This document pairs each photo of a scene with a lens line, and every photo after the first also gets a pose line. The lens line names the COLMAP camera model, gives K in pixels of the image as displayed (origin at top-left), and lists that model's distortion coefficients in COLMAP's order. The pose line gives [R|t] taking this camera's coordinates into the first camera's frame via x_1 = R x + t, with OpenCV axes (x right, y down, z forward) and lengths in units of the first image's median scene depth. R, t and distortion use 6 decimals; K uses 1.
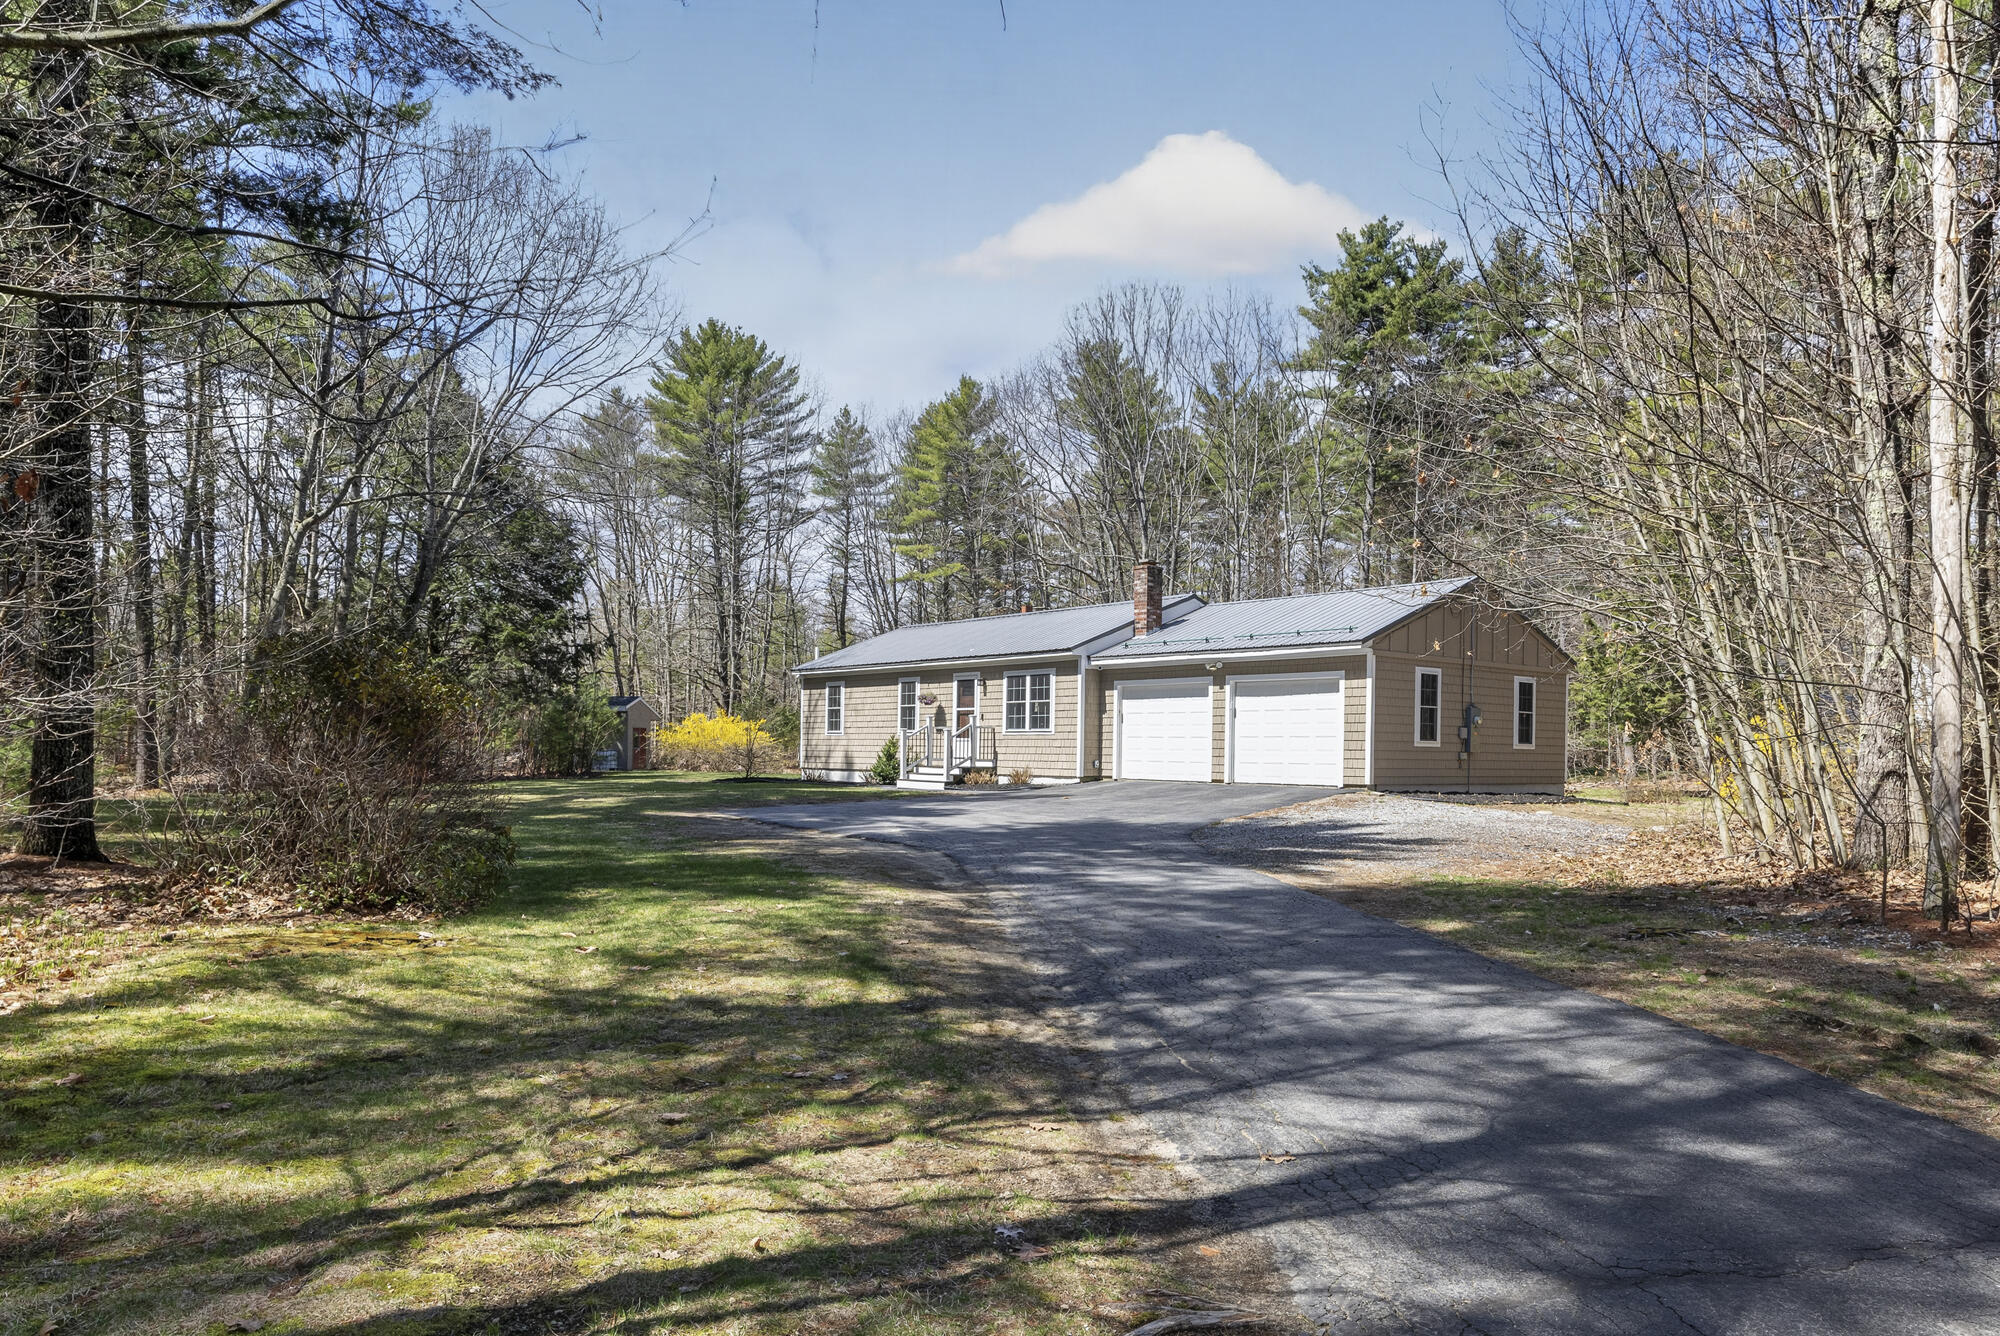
lens RADIAL K [[1340.0, 0, 1000.5], [0, 1340.0, 809.2], [0, 0, 1]] dist [0.002784, 0.000479]
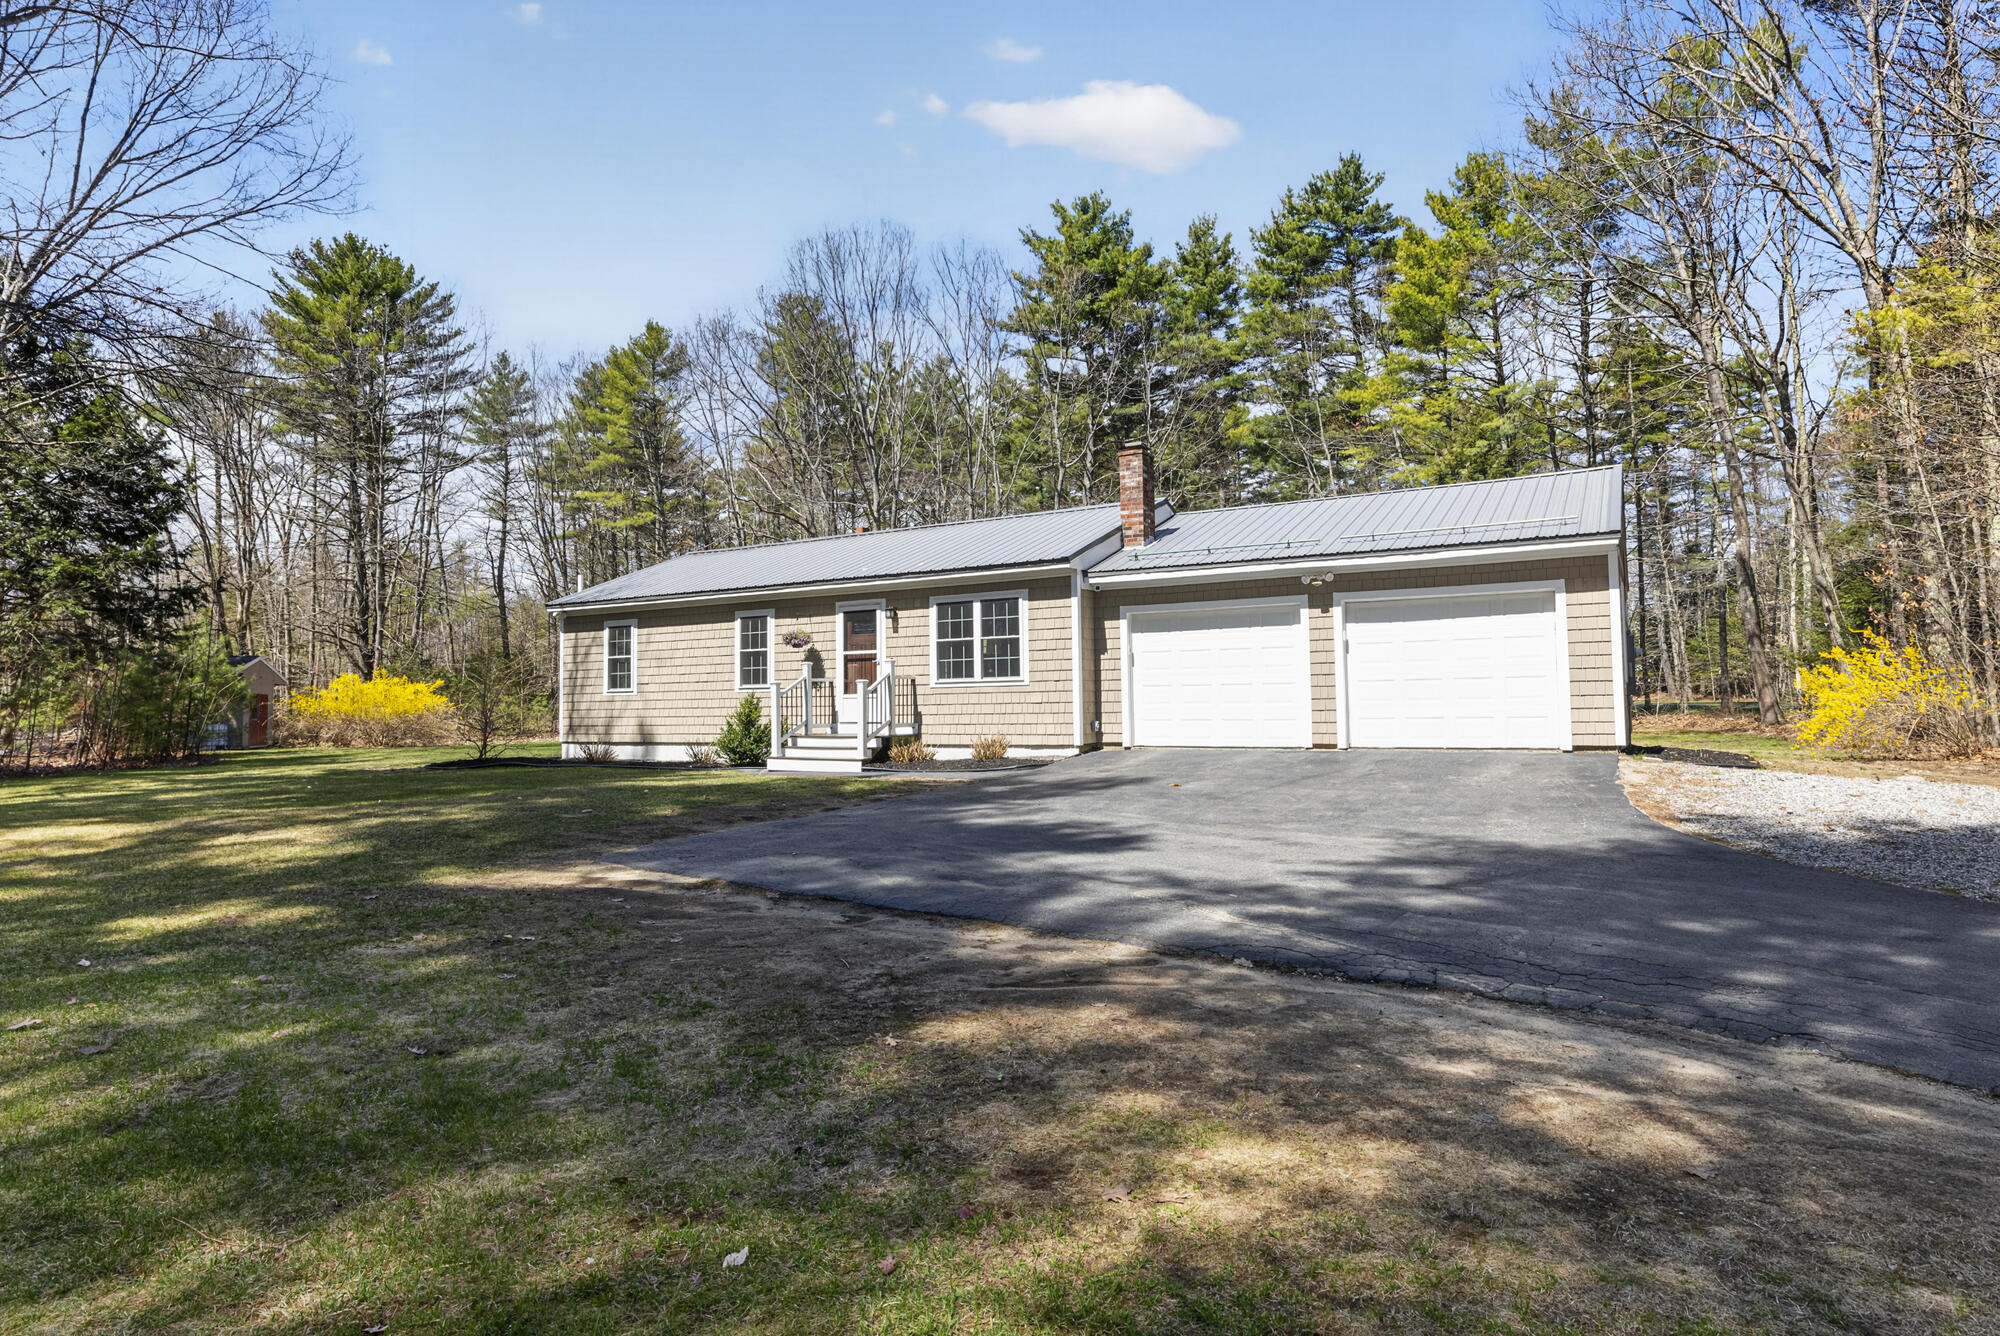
lens RADIAL K [[1125.9, 0, 1000.0], [0, 1125.9, 668.0], [0, 0, 1]] dist [-0.003414, -0.001411]
pose [[0.940431, -0.012054, 0.339772, -0.138475], [0.038898, 0.996624, -0.072307, -0.018816], [-0.337753, 0.081216, 0.937724, 0.375548]]
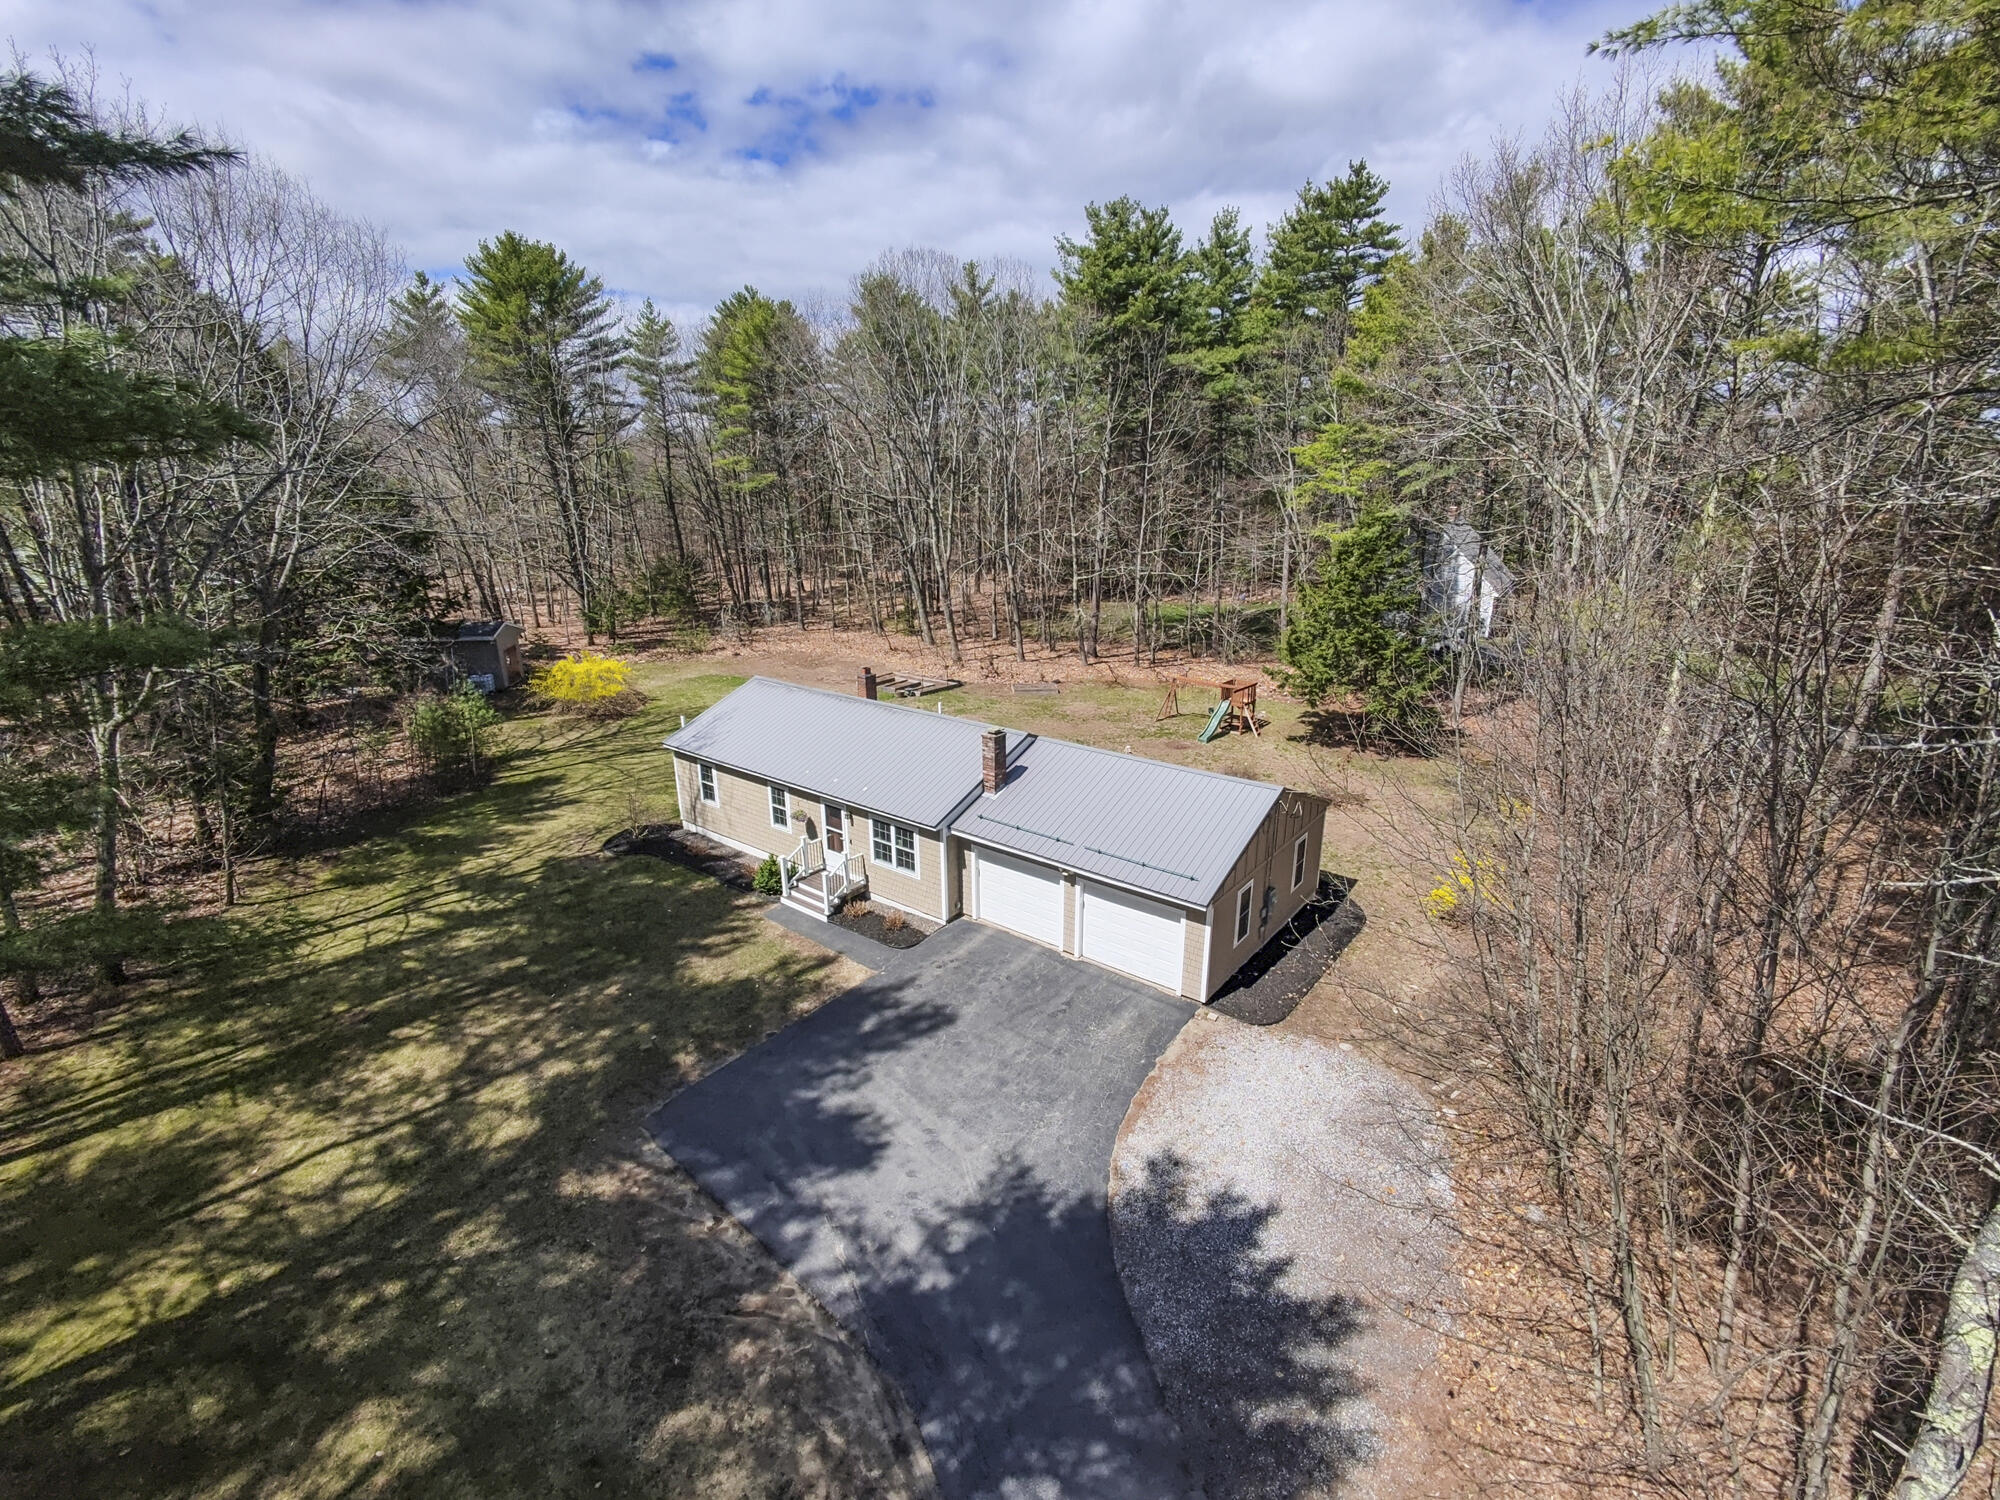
lens RADIAL K [[916.3, 0, 1008.0], [0, 916.3, 808.4], [0, 0, 1]] dist [0.001041, -0.010615]
pose [[0.974944, -0.089441, 0.203678, -0.034793], [0.023001, 0.951233, 0.307616, -0.293632], [-0.221259, -0.295224, 0.929455, 0.207203]]
